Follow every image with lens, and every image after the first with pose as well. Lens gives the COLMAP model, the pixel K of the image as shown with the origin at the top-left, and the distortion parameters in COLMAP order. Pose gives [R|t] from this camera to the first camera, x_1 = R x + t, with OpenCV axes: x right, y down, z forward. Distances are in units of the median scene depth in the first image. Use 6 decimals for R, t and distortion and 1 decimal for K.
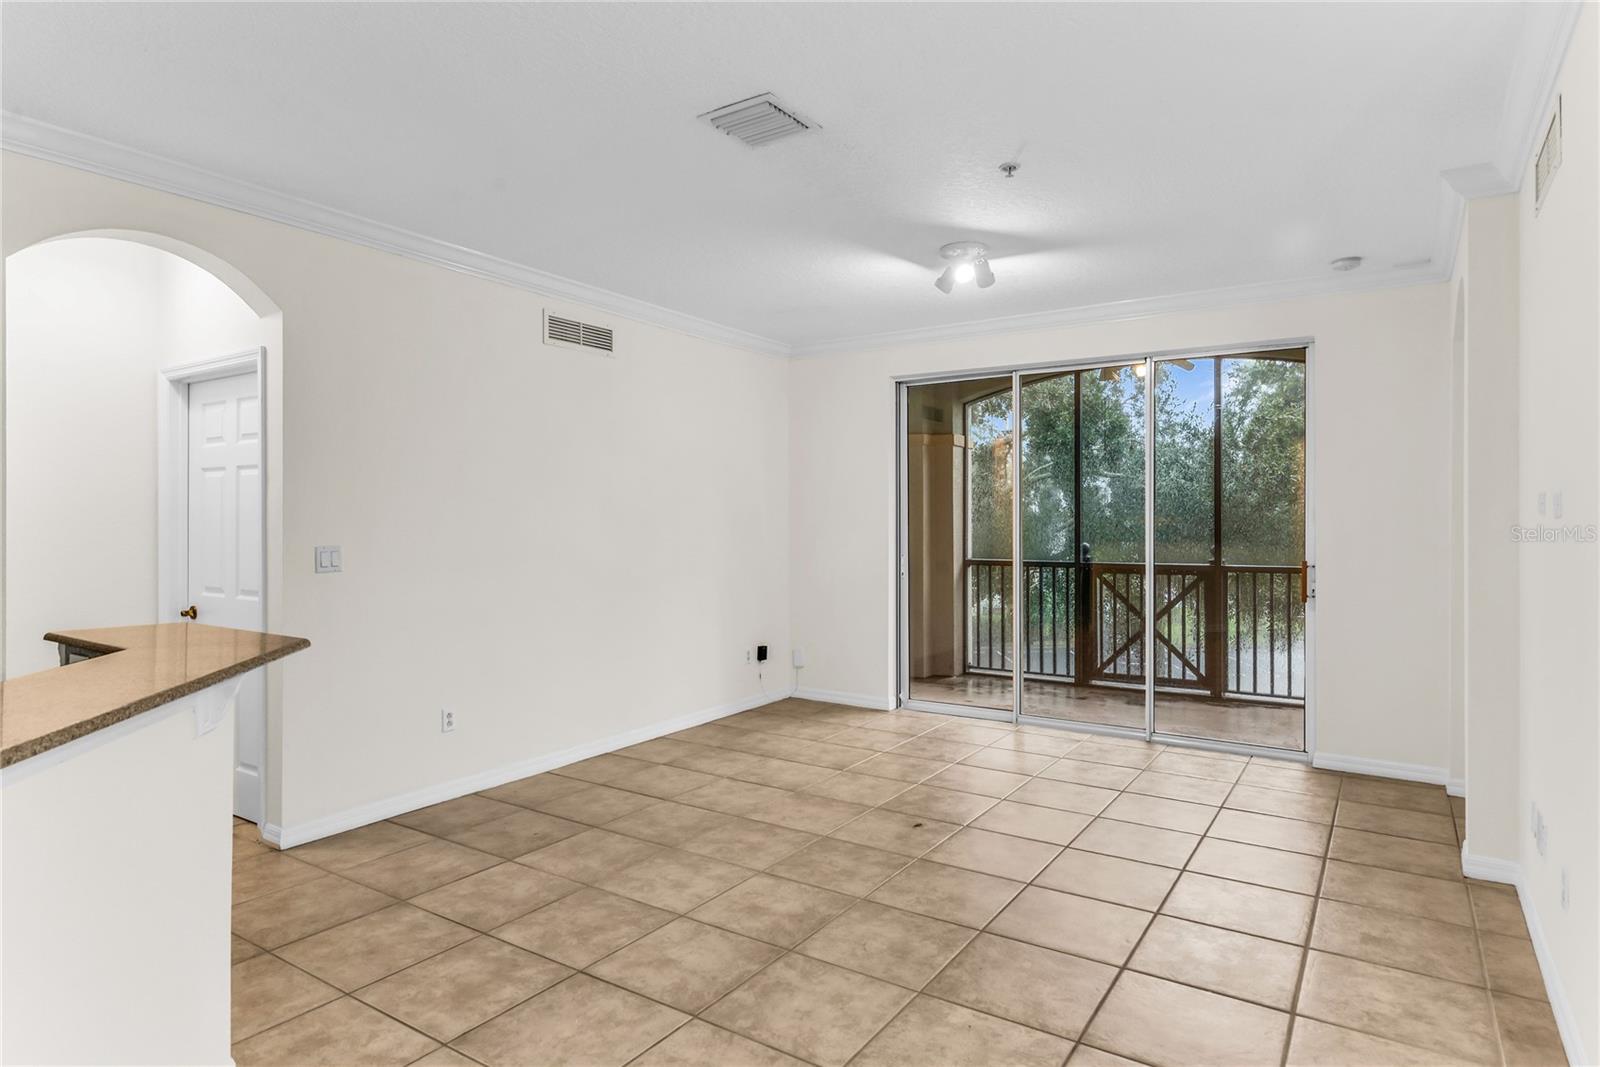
lens RADIAL K [[883.6, 0, 814.2], [0, 883.6, 520.3], [0, 0, 1]] dist [0.010247, -0.007496]
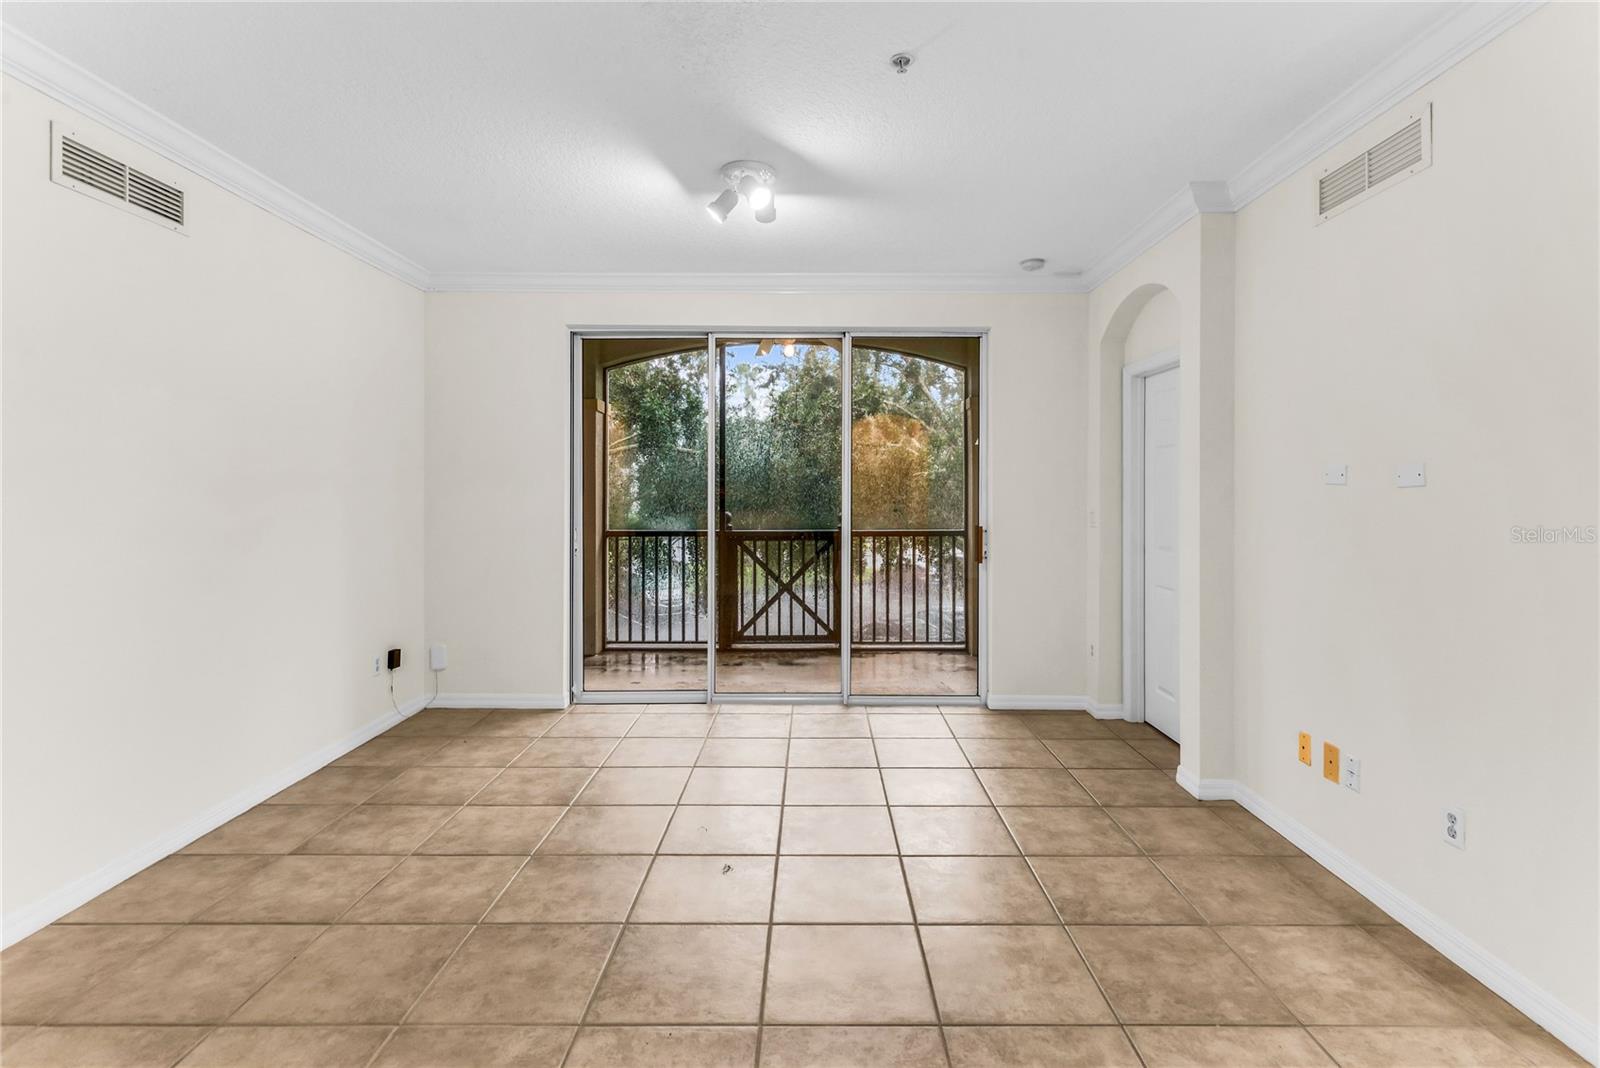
lens RADIAL K [[770.0, 0, 810.4], [0, 770.0, 486.7], [0, 0, 1]] dist [0.006629, -0.000281]
pose [[0.838426, 0.004183, 0.545000, -0.171622], [-0.001359, 0.999983, -0.005583, 0.001778], [-0.545014, 0.003940, 0.838418, 0.316844]]
